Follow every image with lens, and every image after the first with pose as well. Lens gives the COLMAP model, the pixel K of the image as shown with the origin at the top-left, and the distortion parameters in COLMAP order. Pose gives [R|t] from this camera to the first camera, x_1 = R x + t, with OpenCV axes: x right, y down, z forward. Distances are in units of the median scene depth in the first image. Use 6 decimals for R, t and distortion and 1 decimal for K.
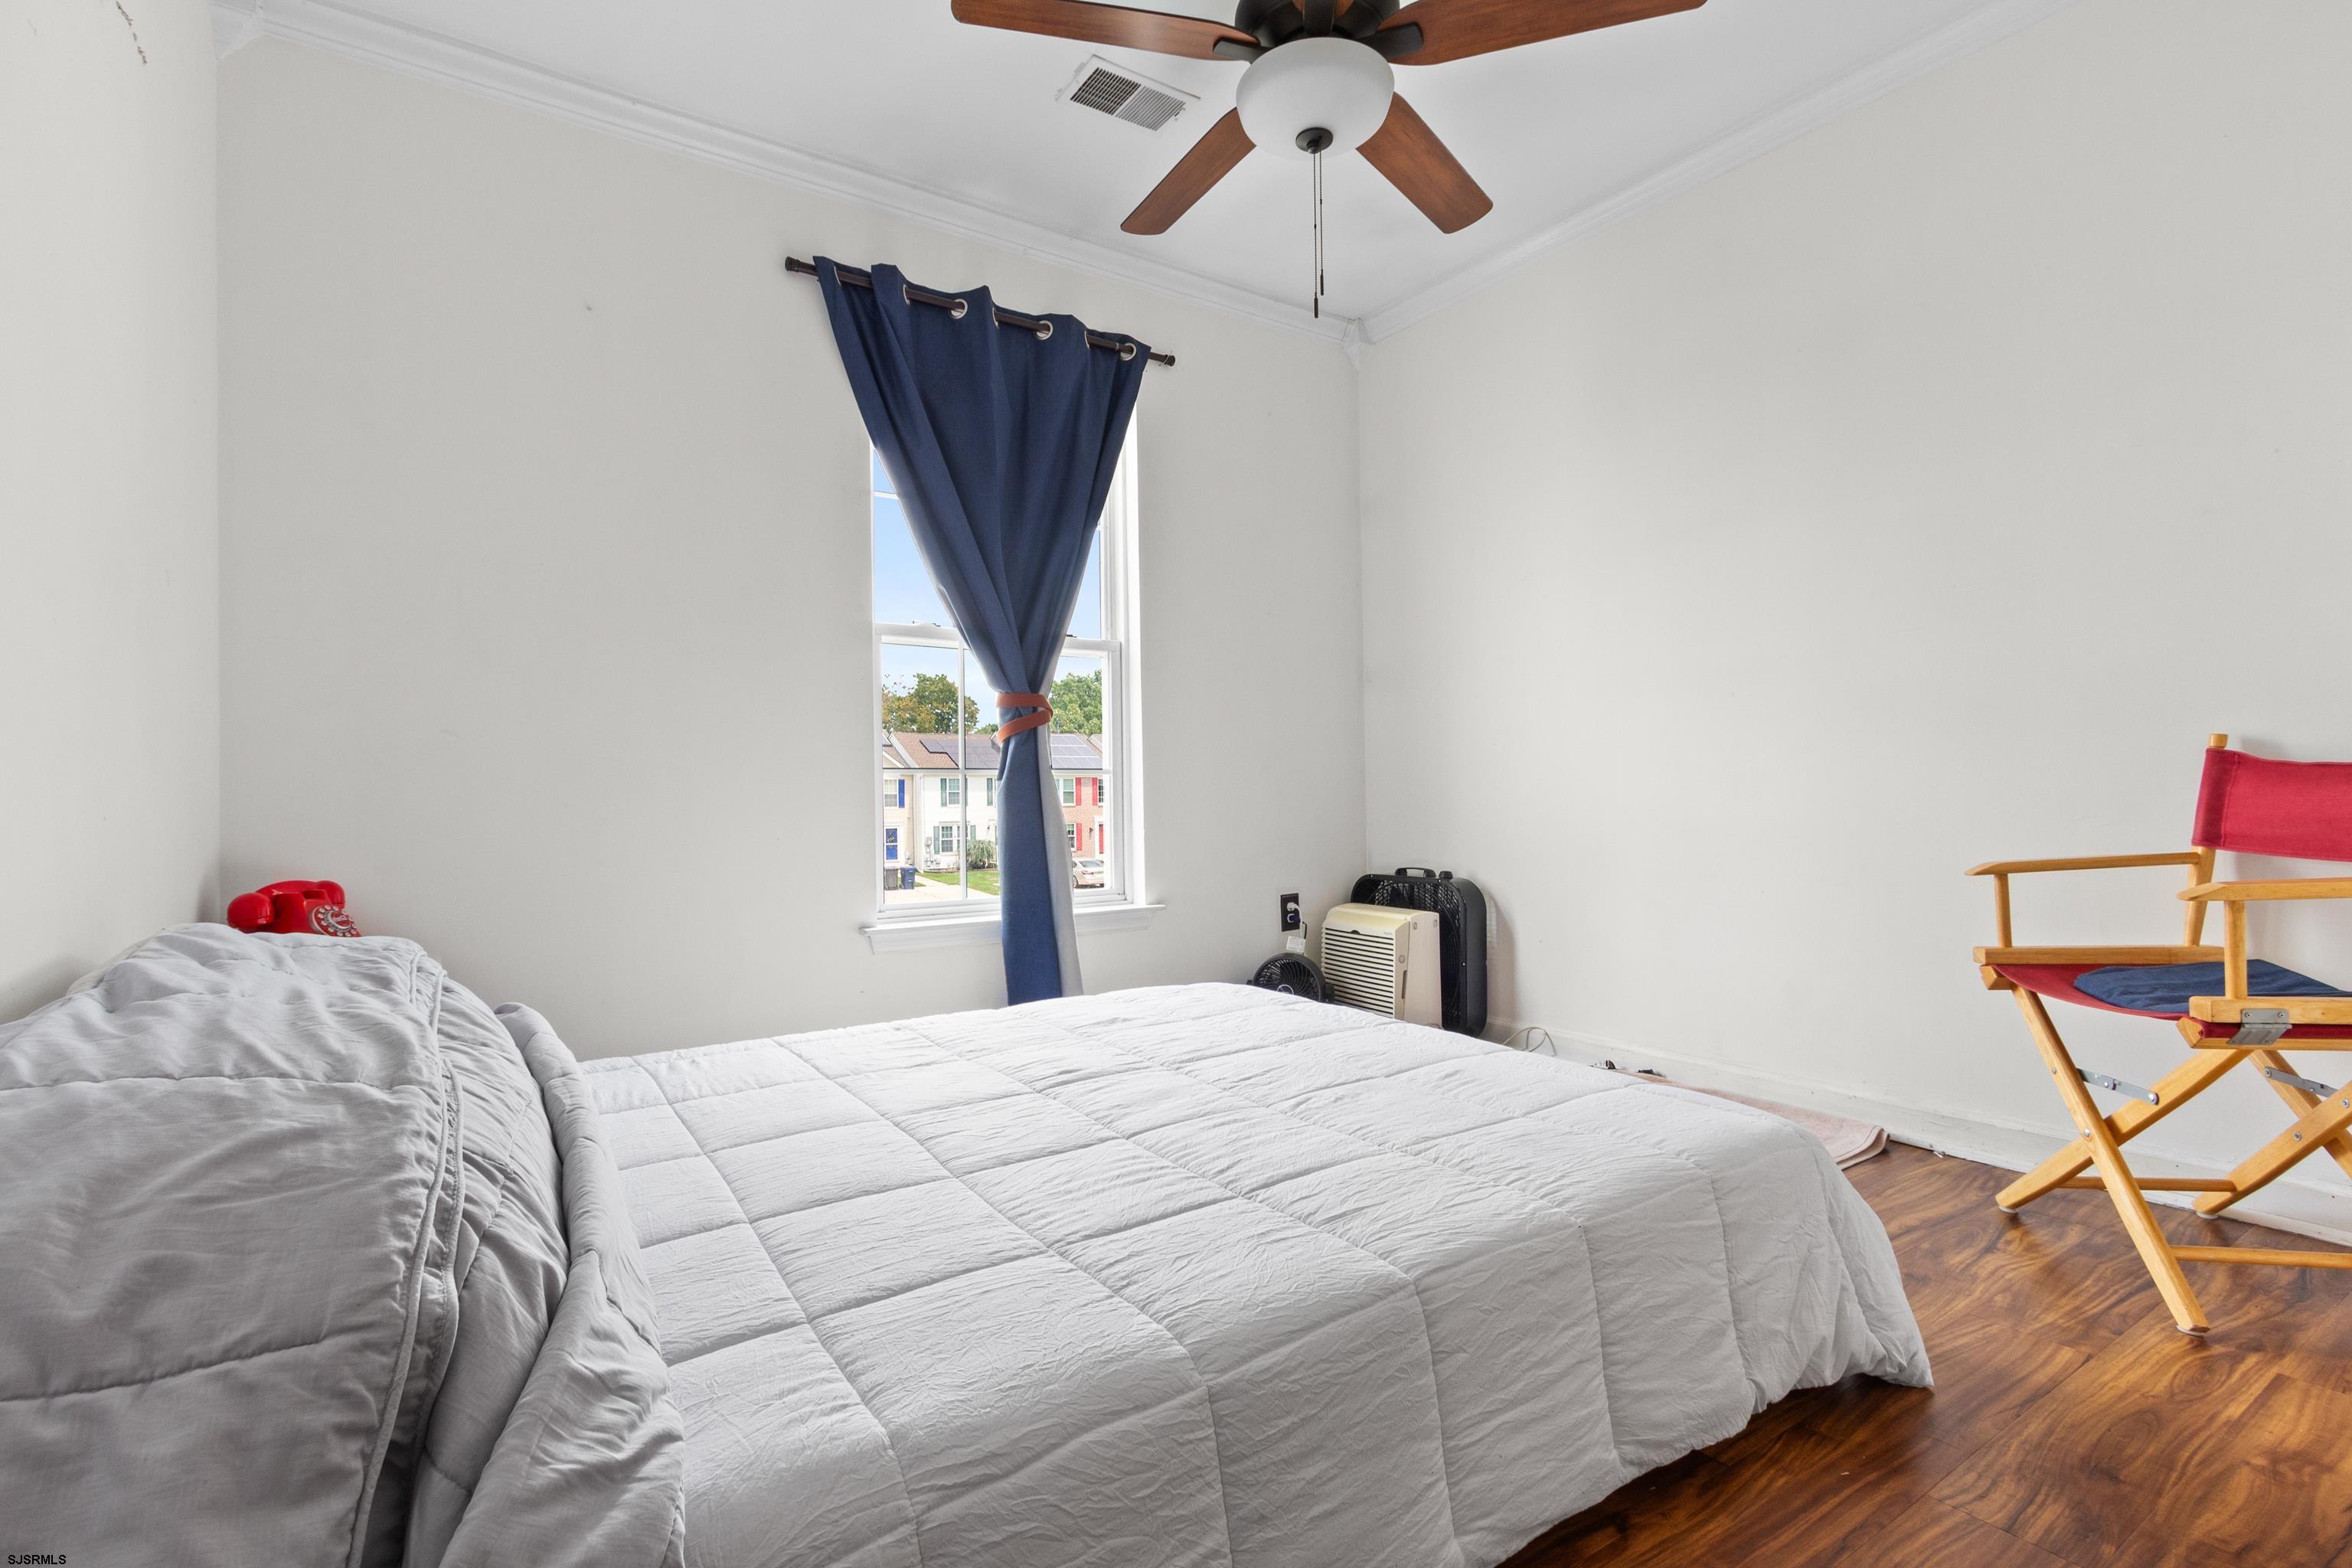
lens RADIAL K [[1077.9, 0, 1155.2], [0, 1077.9, 780.4], [0, 0, 1]] dist [0.004746, -0.000342]
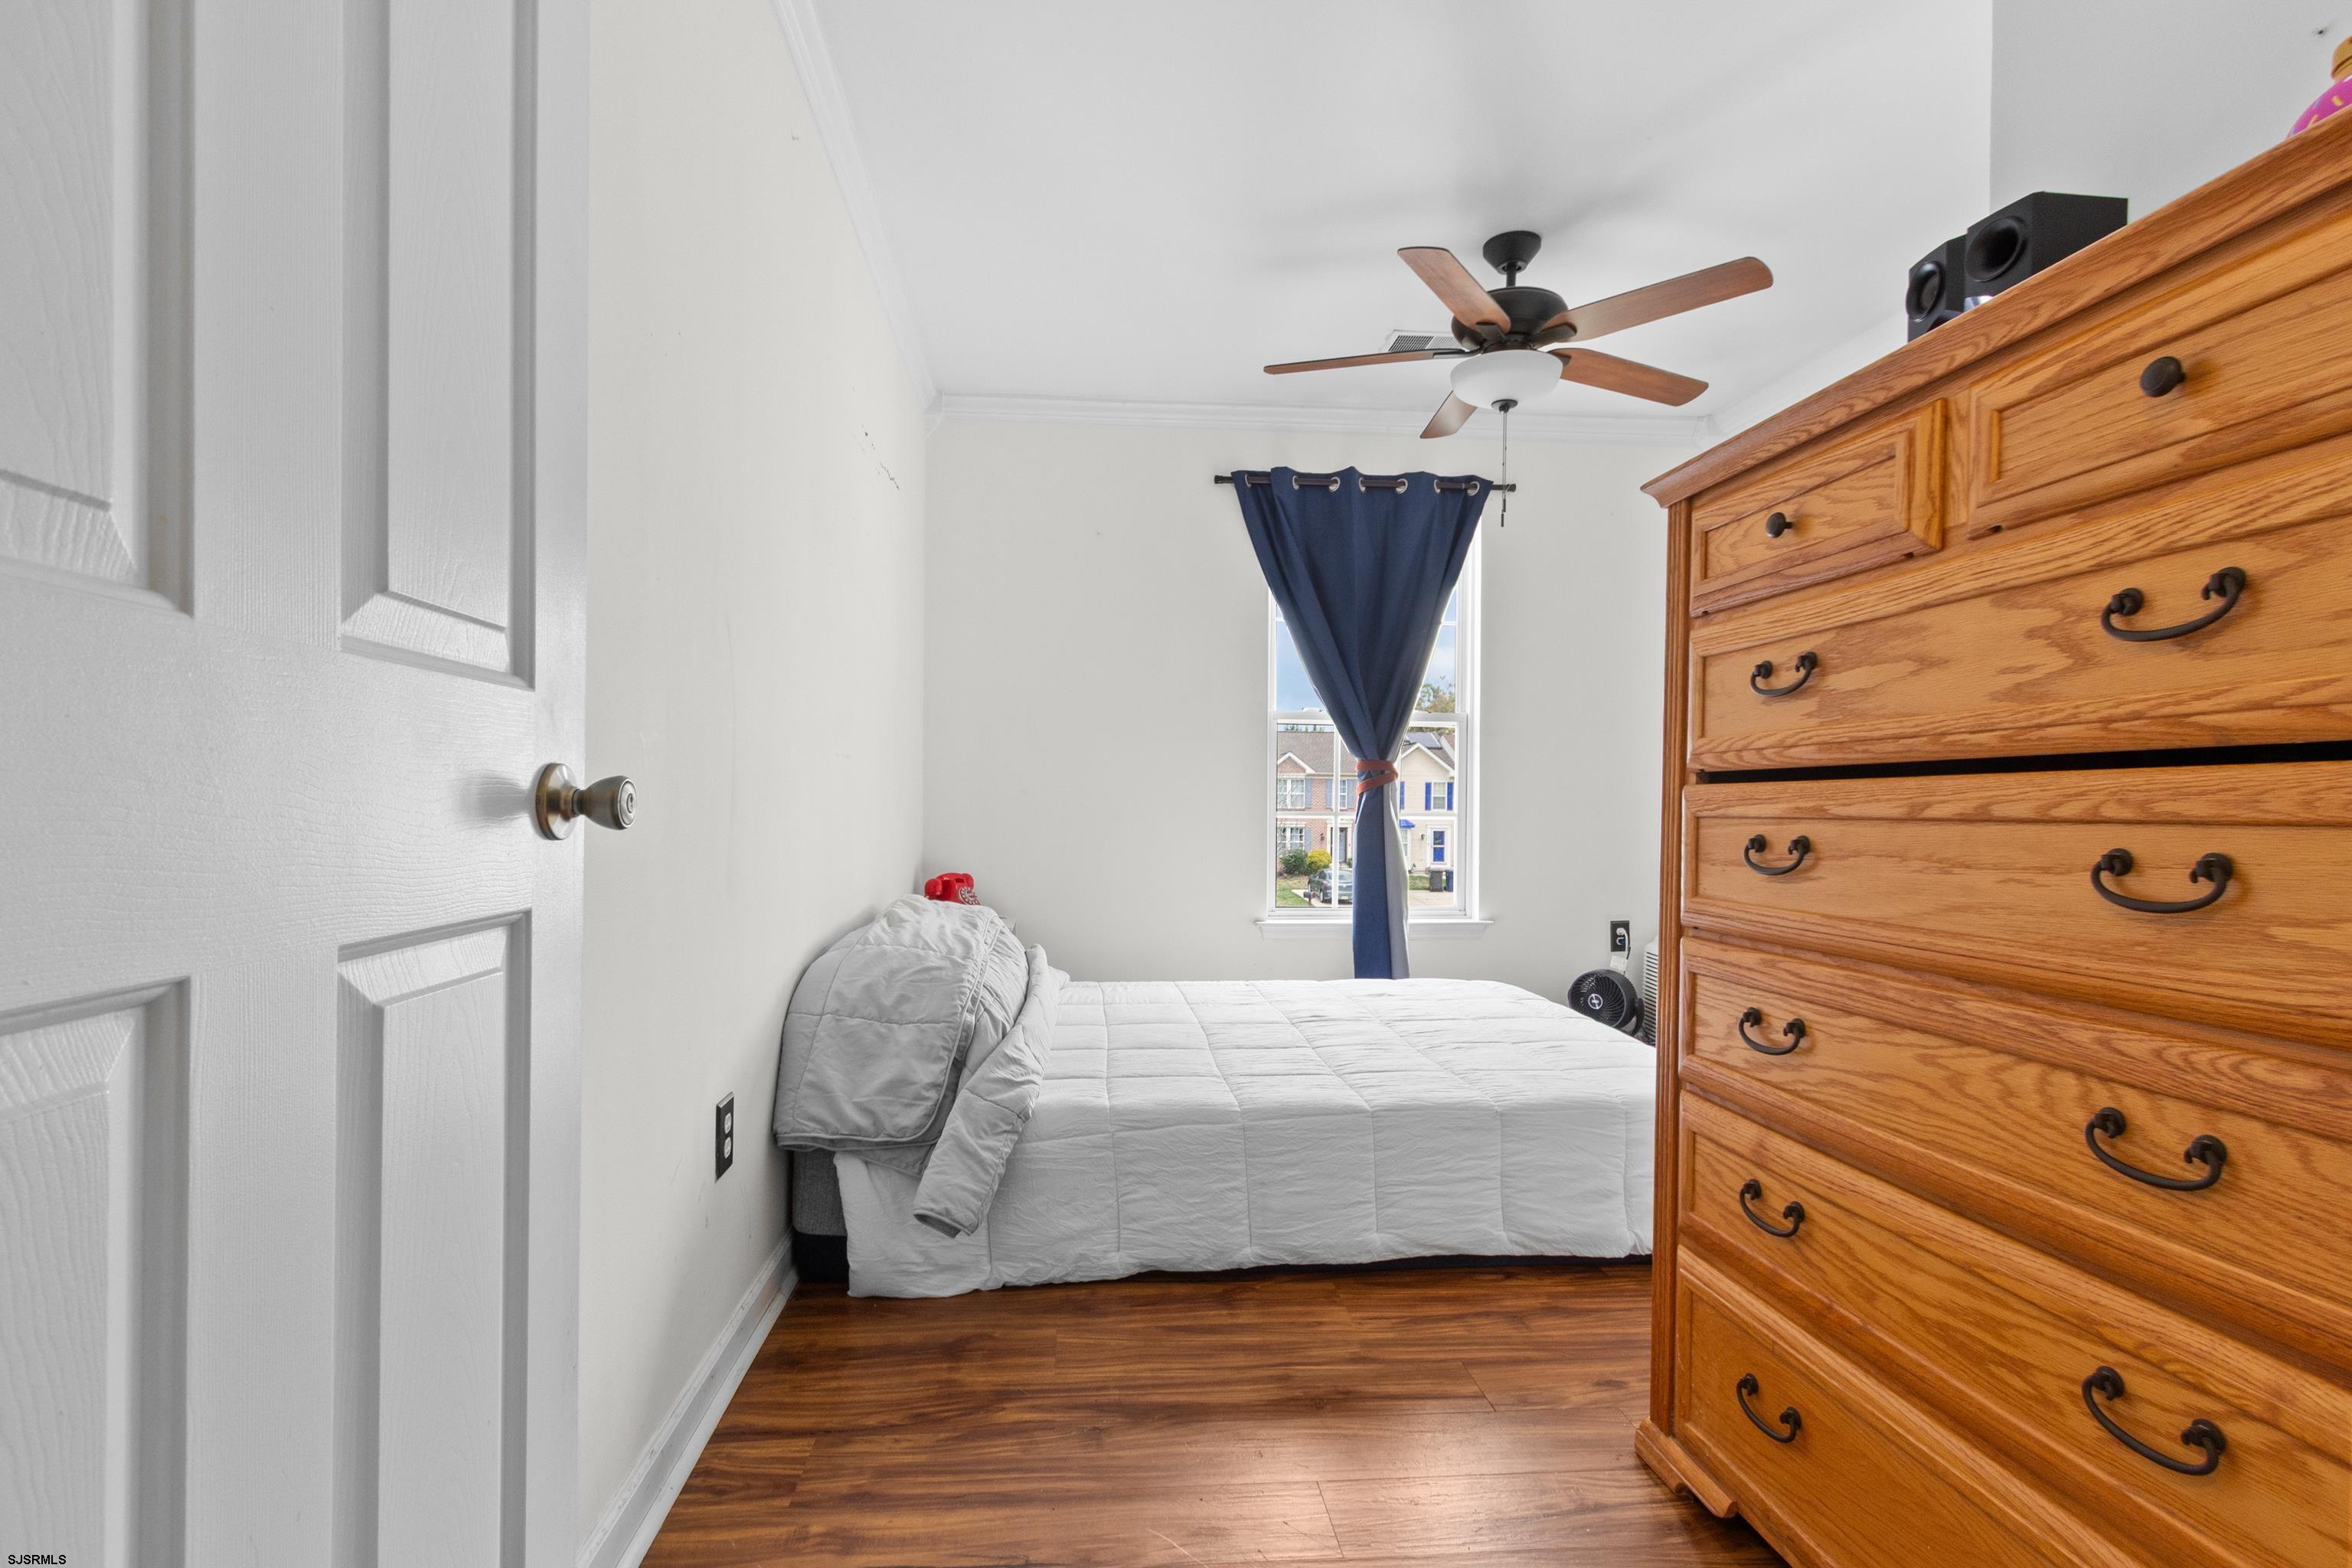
lens RADIAL K [[1077.9, 0, 1155.2], [0, 1077.9, 780.4], [0, 0, 1]] dist [0.004746, -0.000342]
pose [[0.875126, 0.010992, -0.483771, 0.488935], [-0.011346, 0.999933, 0.002196, -0.088608], [0.483763, 0.003568, 0.875192, -0.552157]]
